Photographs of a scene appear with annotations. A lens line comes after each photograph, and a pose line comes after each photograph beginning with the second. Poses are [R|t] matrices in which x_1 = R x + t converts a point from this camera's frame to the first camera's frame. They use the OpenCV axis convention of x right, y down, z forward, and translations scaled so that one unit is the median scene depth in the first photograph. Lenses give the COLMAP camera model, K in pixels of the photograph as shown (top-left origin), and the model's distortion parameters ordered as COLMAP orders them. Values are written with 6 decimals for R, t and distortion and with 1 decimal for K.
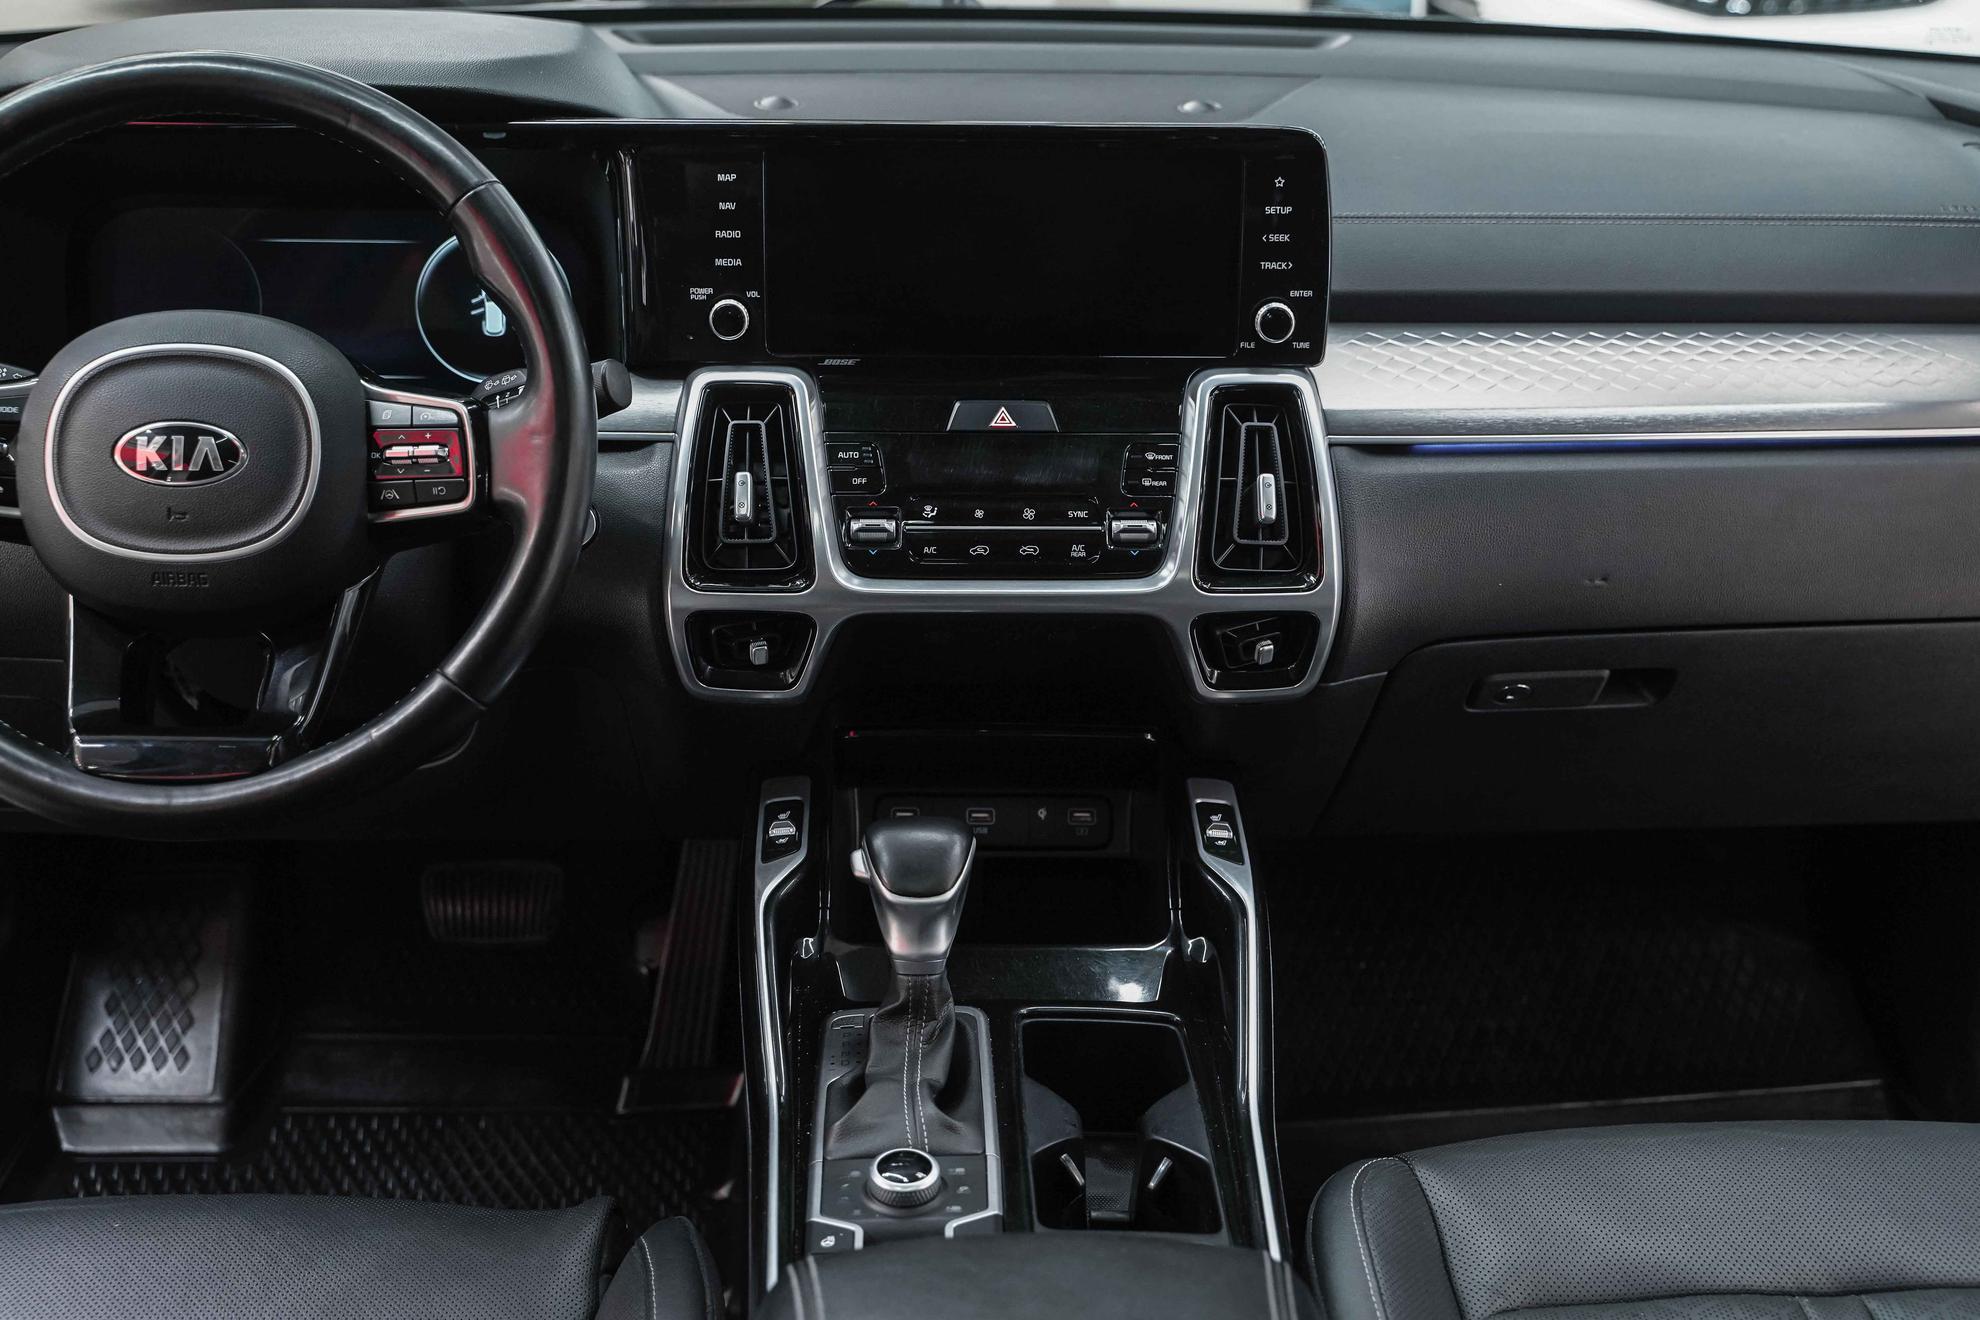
lens RADIAL K [[2302.5, 0, 1004.4], [0, 2302.5, 639.7], [0, 0, 1]] dist [-0.002252, 0.000000]
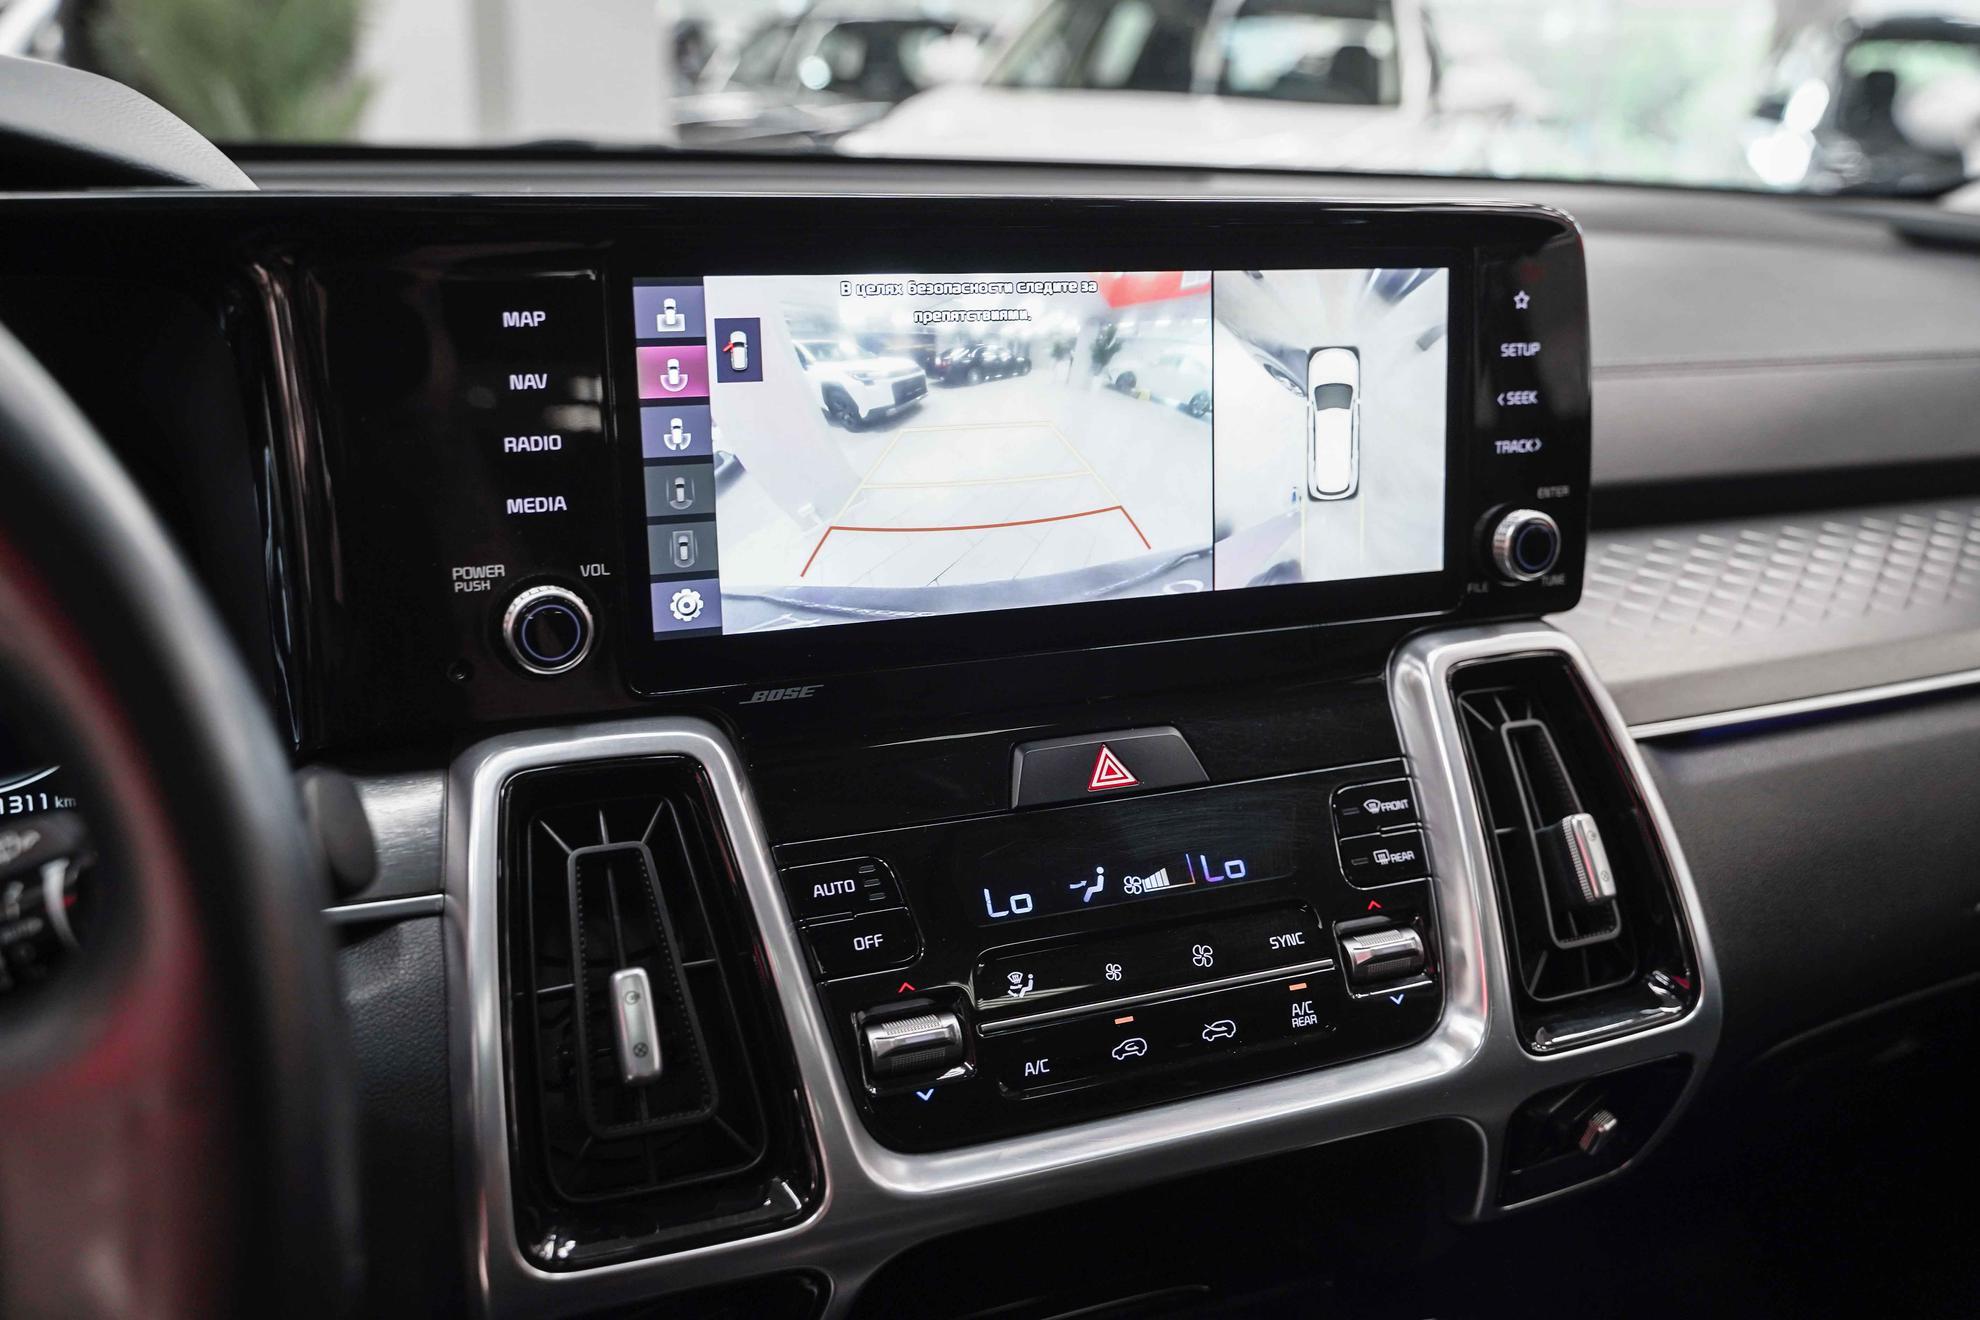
lens RADIAL K [[1676.3, 0, 1006.8], [0, 1676.3, 619.1], [0, 0, 1]] dist [-0.006053, 0.014656]
pose [[0.937386, -0.090605, 0.336302, -0.145783], [0.124234, 0.989037, -0.079821, -0.103258], [-0.325383, 0.116603, 0.938365, 0.659646]]
